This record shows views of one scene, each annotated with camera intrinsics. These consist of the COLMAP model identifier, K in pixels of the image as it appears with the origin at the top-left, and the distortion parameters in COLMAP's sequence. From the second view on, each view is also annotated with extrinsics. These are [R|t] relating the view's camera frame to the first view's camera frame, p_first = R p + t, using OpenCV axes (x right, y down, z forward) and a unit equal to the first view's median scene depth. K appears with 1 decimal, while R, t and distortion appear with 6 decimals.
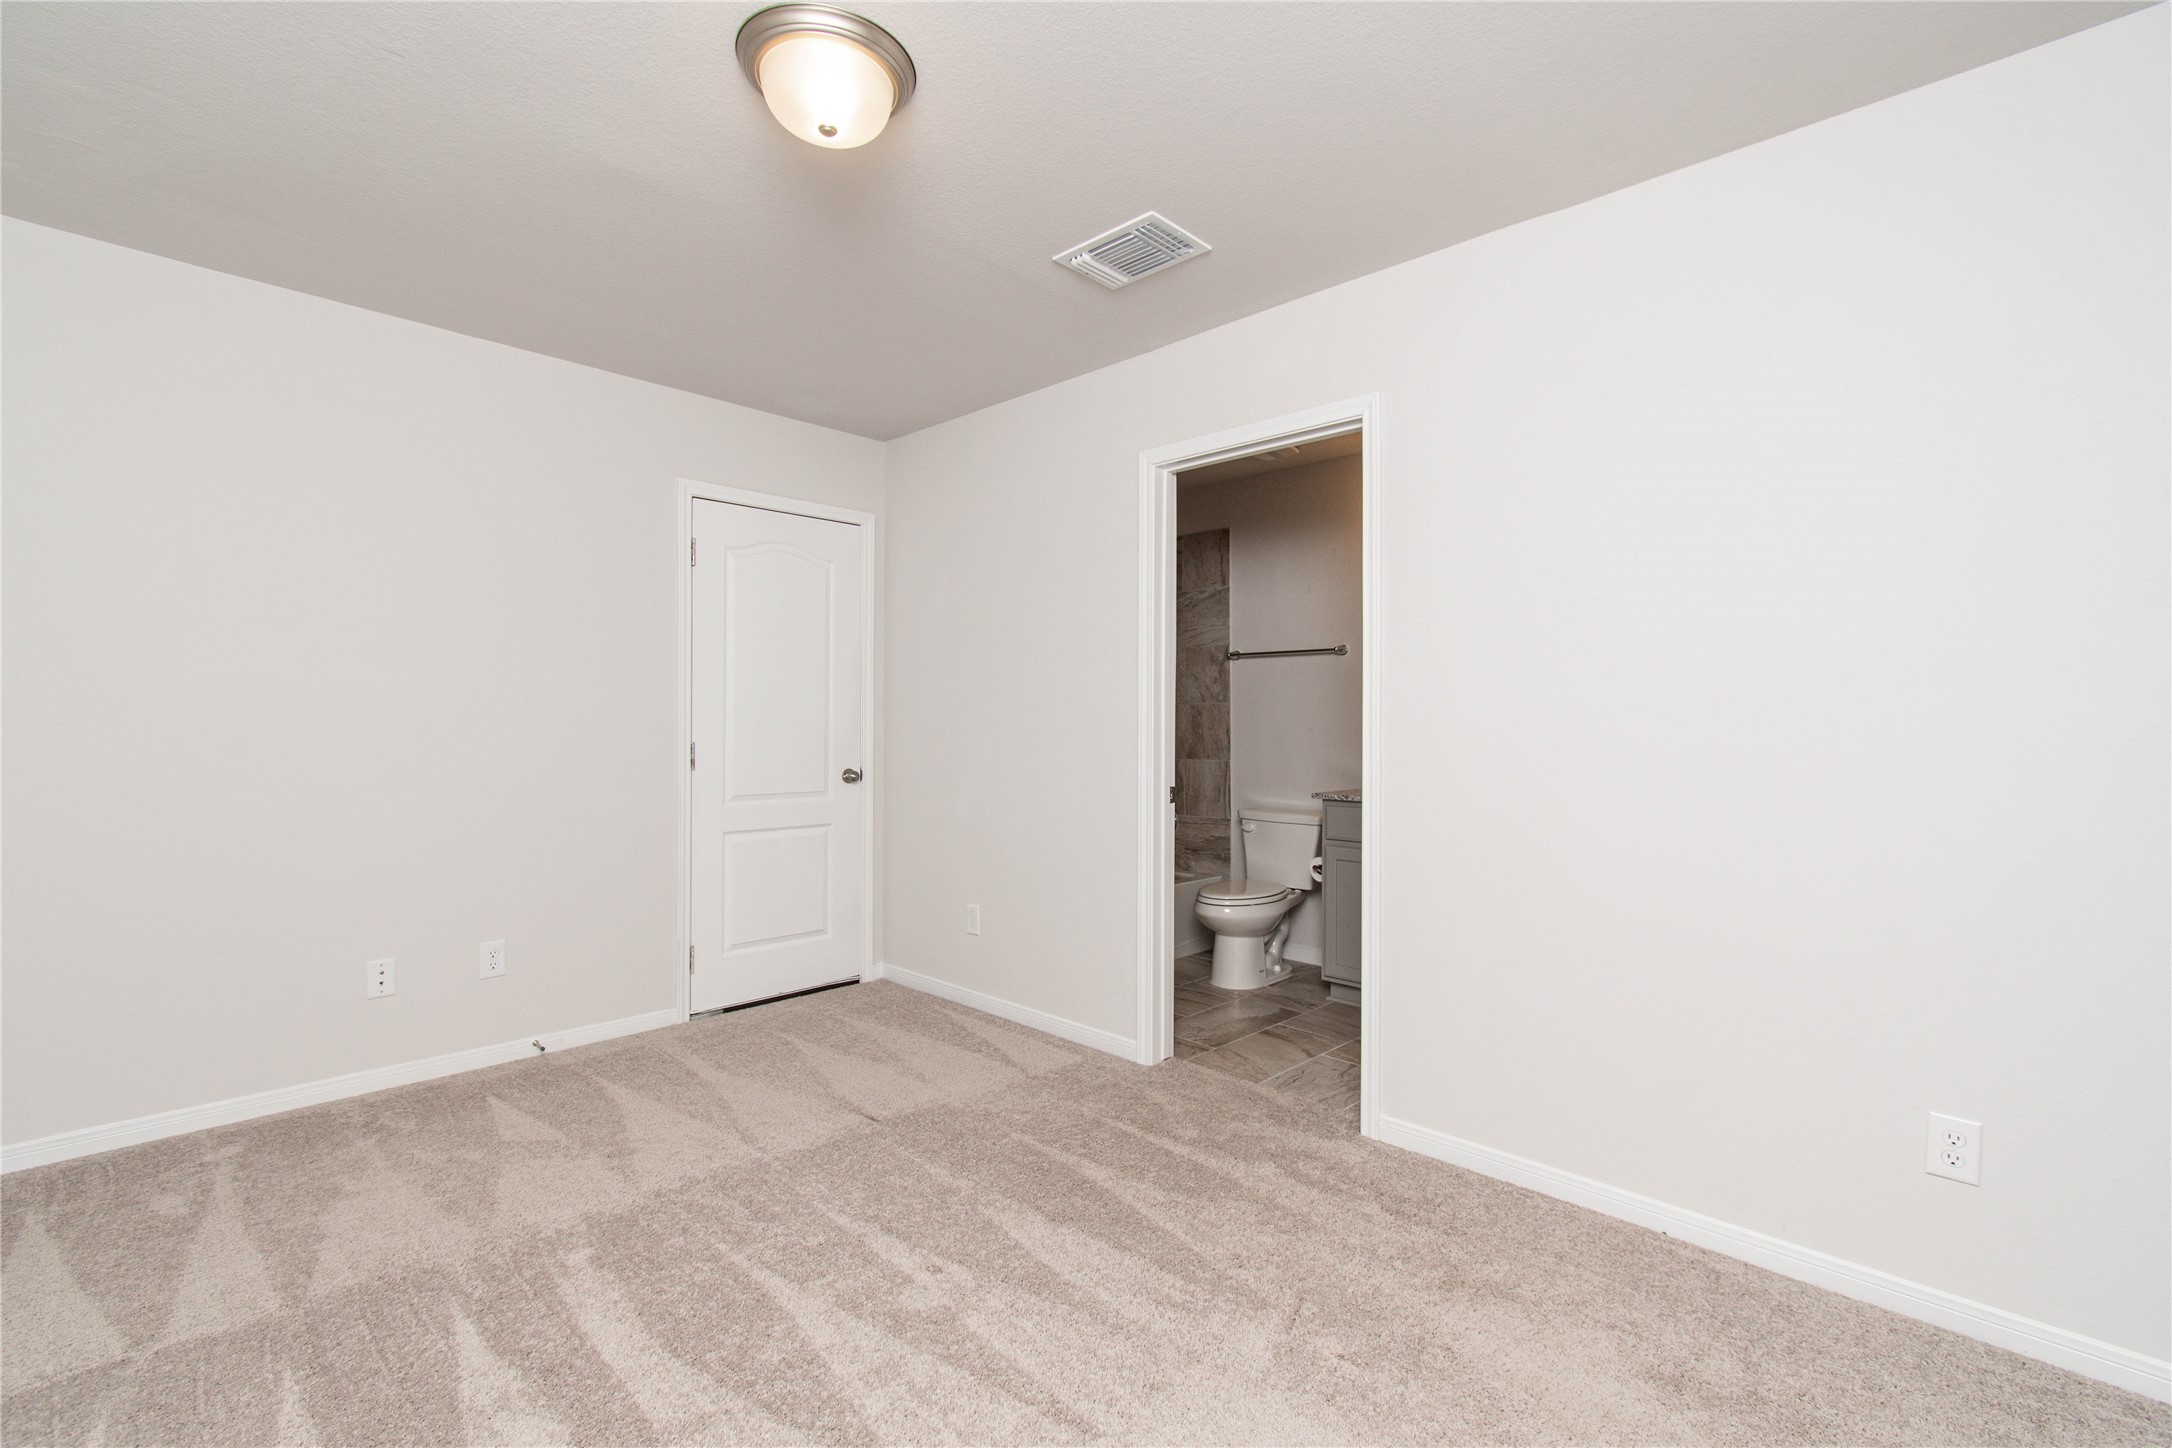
lens RADIAL K [[976.6, 0, 1074.8], [0, 976.6, 727.3], [0, 0, 1]] dist [0.003917, -0.000110]
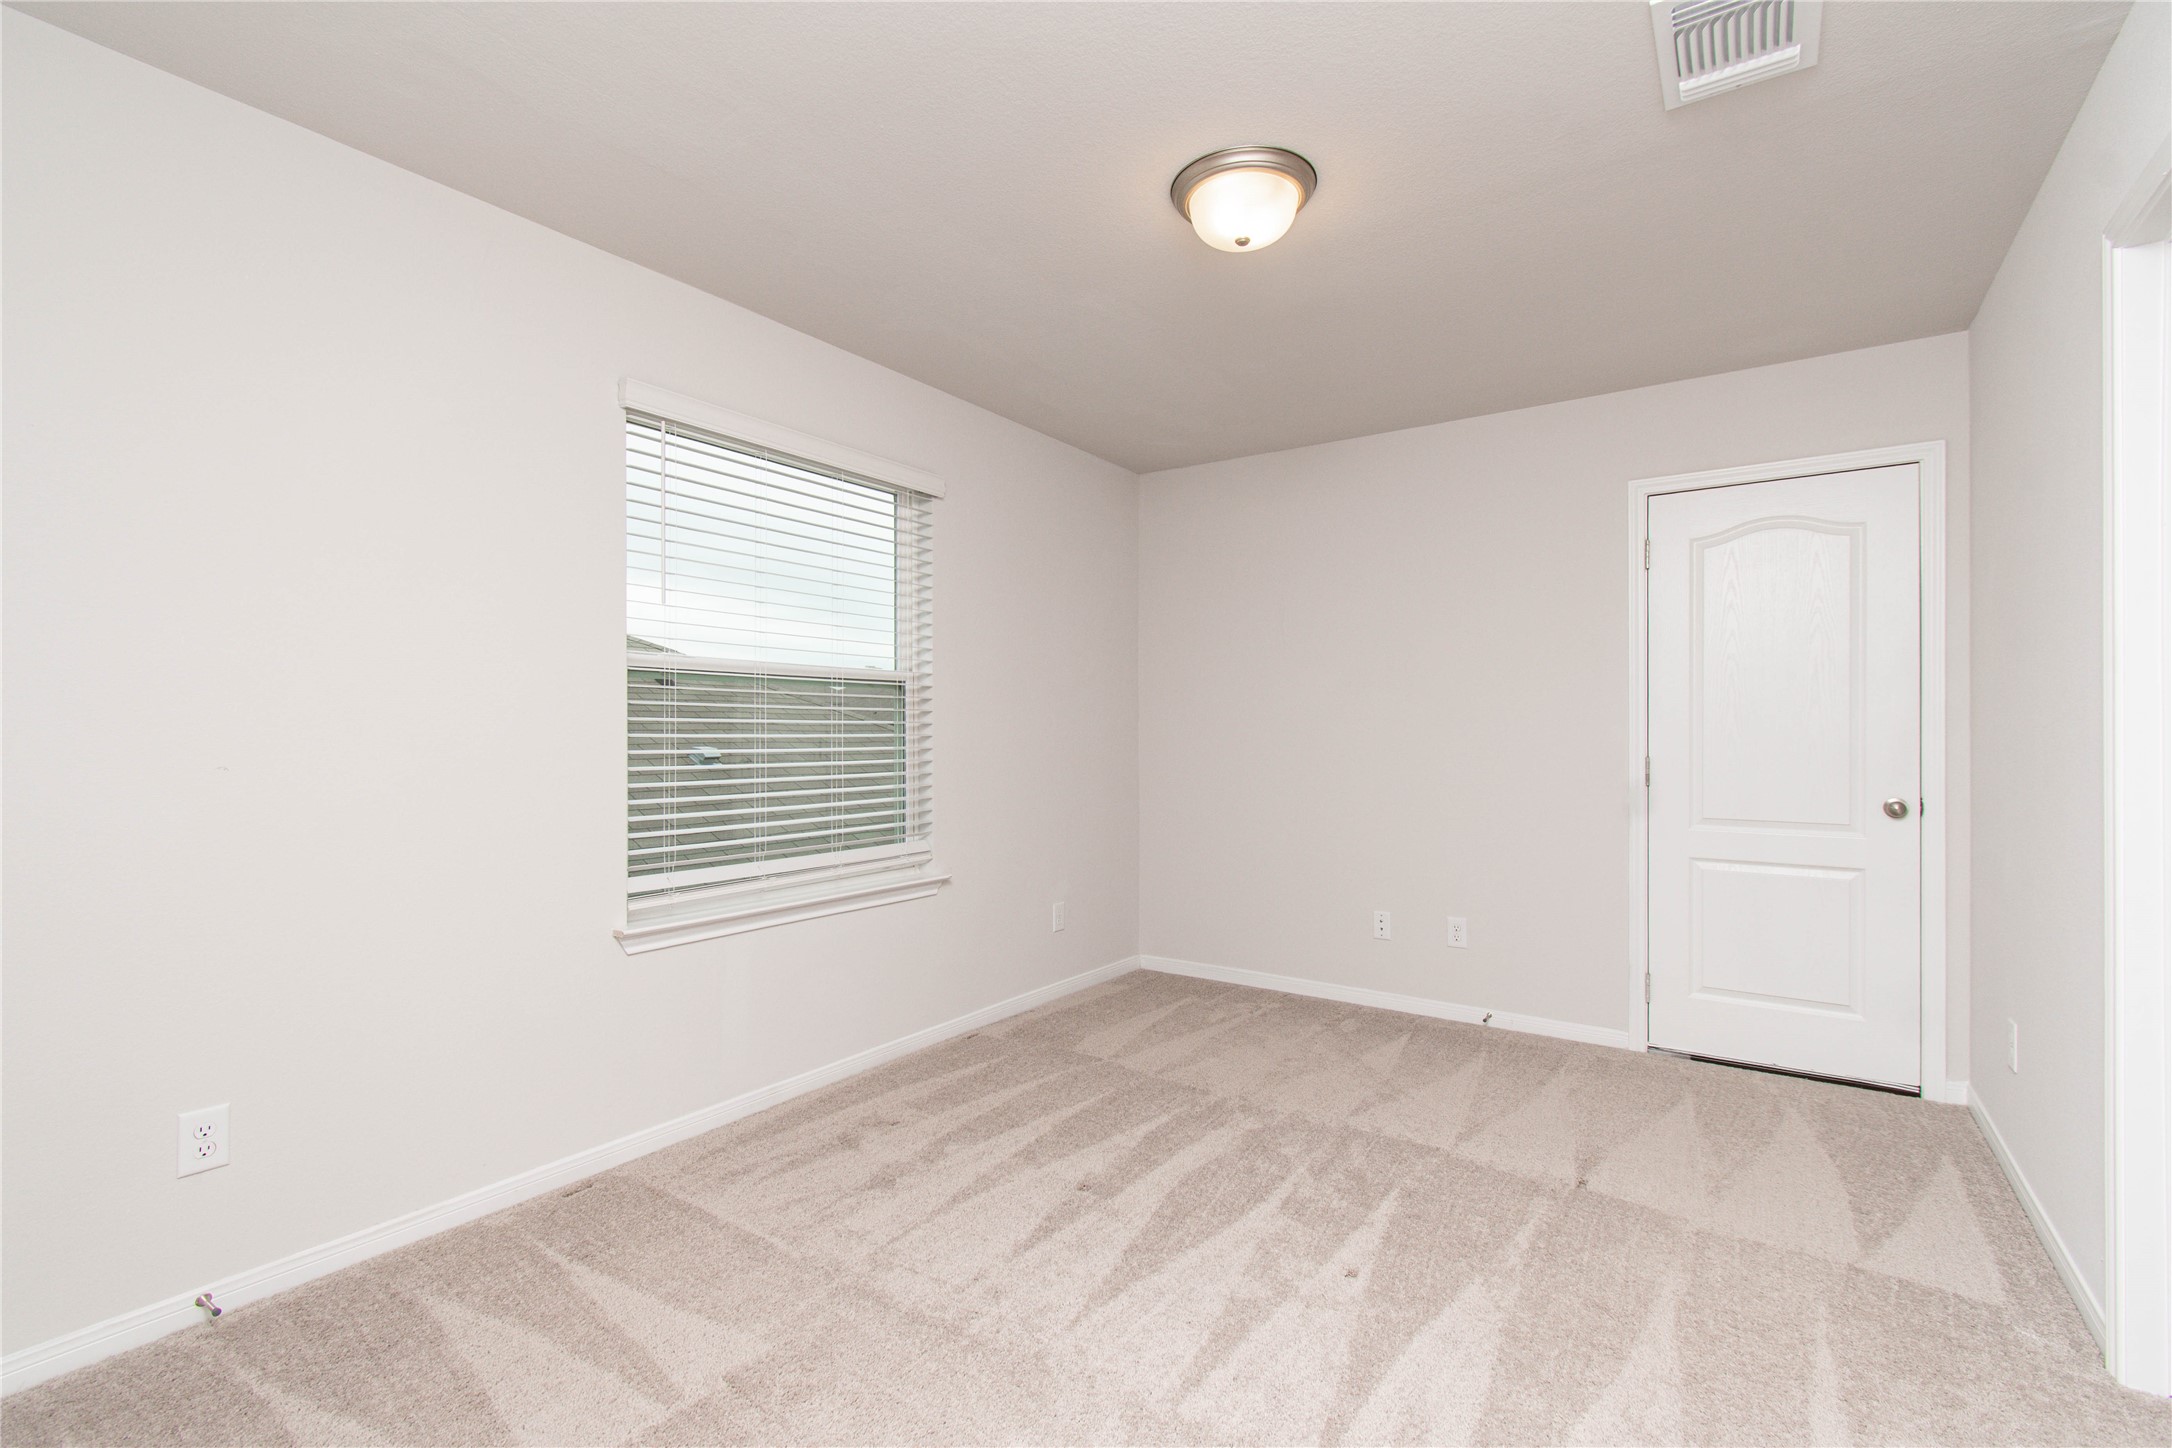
lens RADIAL K [[976.6, 0, 1085.7], [0, 976.6, 730.4], [0, 0, 1]] dist [0.003917, -0.000110]
pose [[0.141571, -0.010428, -0.989873, 0.579037], [-0.007006, 0.999909, -0.011535, 0.006104], [0.989903, 0.008568, 0.141485, 0.410696]]
